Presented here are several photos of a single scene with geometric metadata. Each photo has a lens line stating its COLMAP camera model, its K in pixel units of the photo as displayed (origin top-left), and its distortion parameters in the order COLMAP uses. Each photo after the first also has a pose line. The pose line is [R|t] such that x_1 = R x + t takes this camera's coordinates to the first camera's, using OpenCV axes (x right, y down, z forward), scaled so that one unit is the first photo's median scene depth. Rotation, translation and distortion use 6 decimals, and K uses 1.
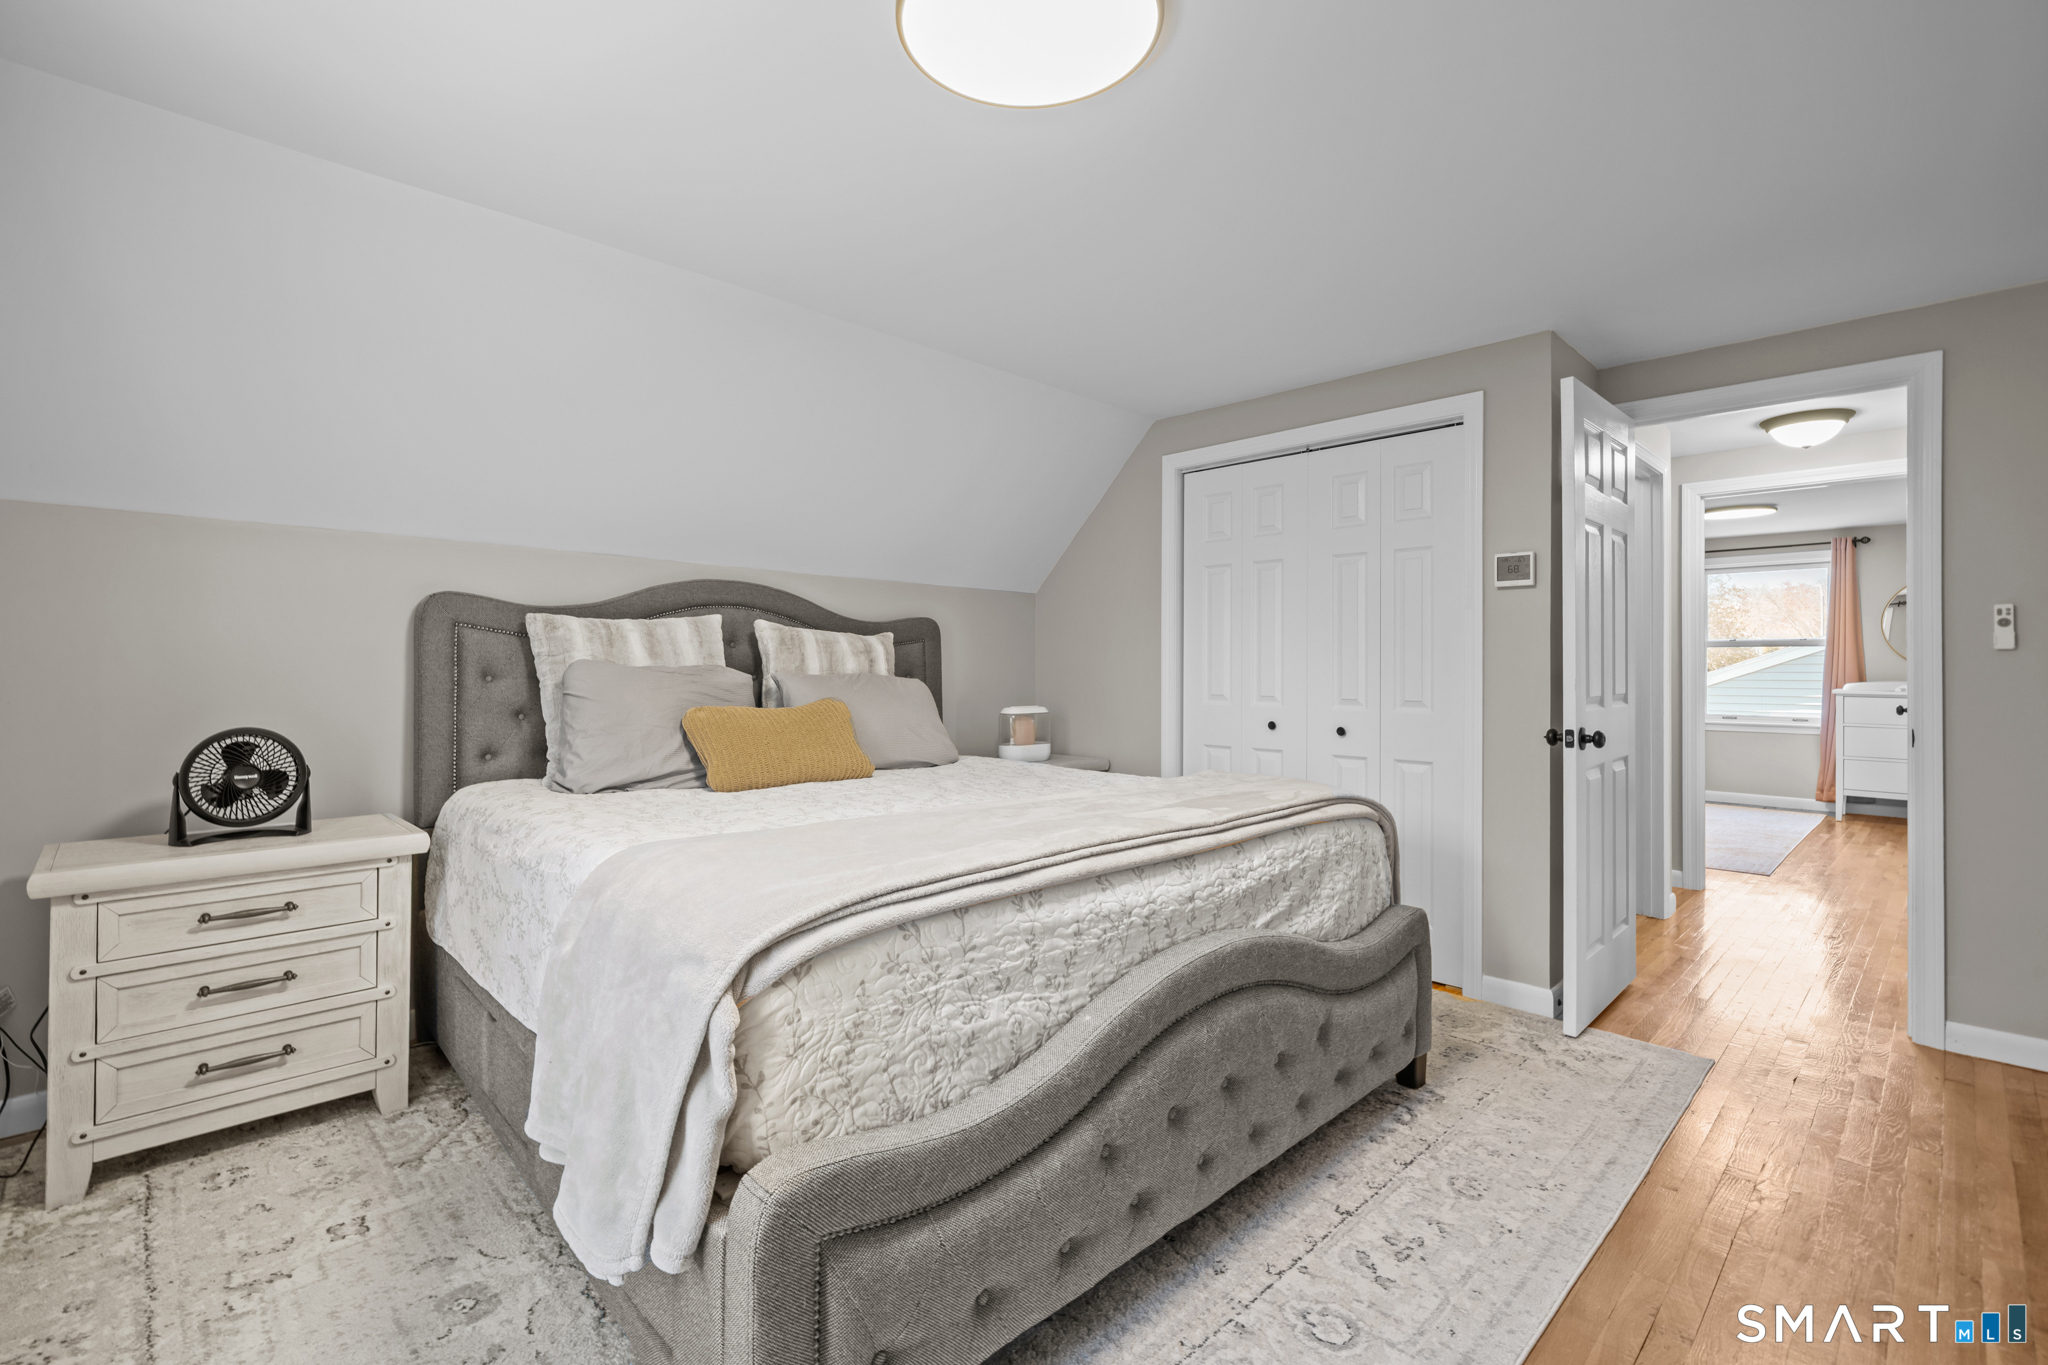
lens RADIAL K [[946.9, 0, 1024.0], [0, 946.9, 682.5], [0, 0, 1]] dist [0.023184, -0.000111]
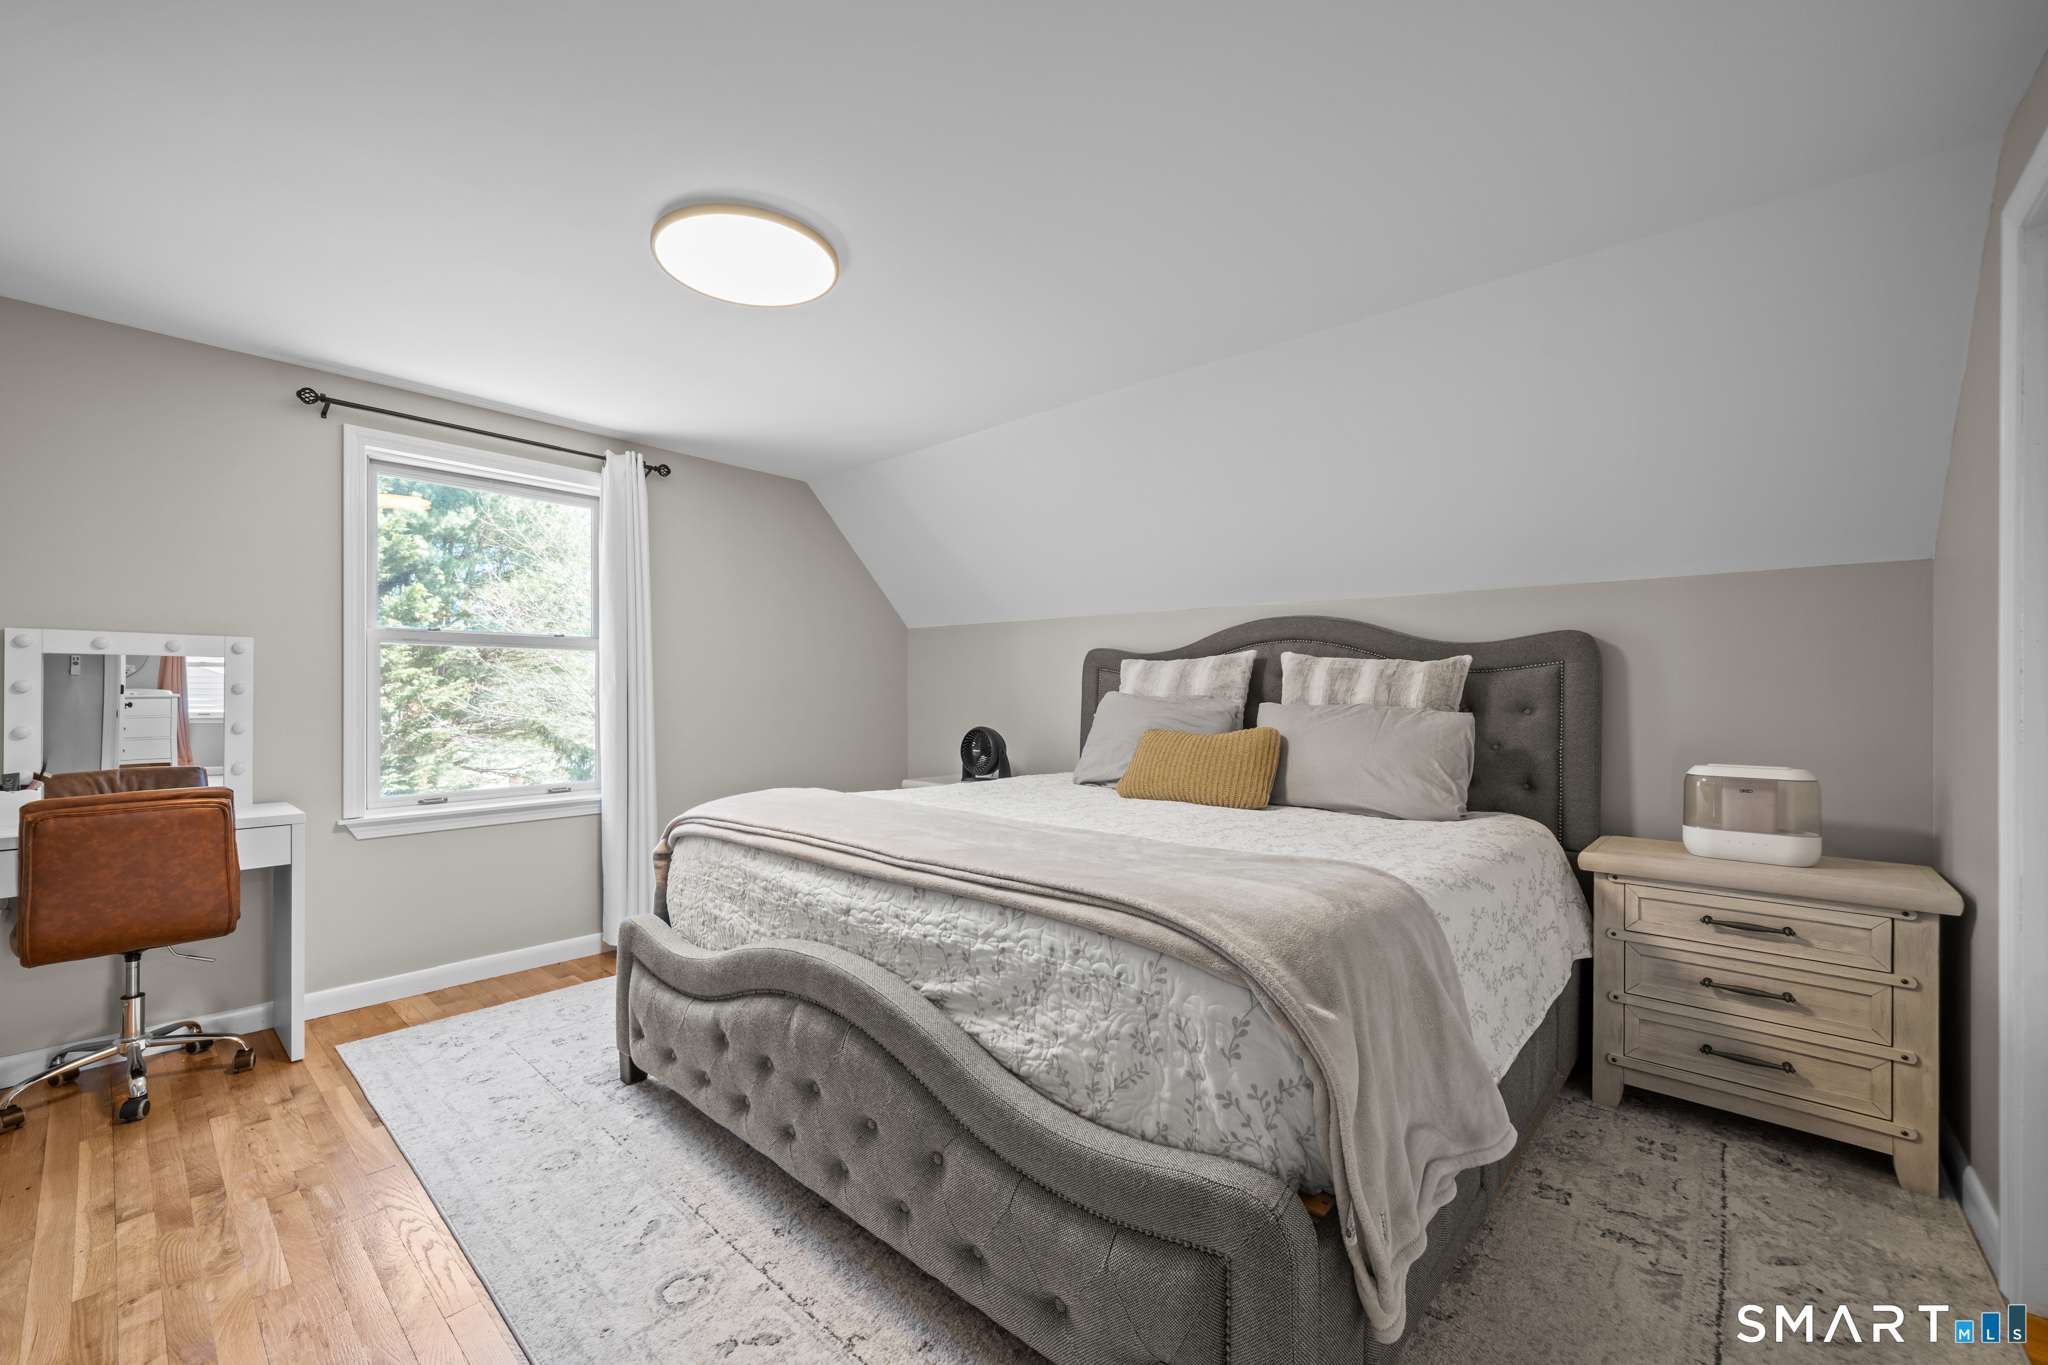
lens RADIAL K [[842.6, 0, 1015.5], [0, 842.6, 695.5], [0, 0, 1]] dist [-0.007837, 0.000022]
pose [[0.040954, -0.001988, -0.999159, 1.100243], [-0.023341, 0.999723, -0.002945, -0.015554], [0.998888, 0.023442, 0.040896, 1.120972]]
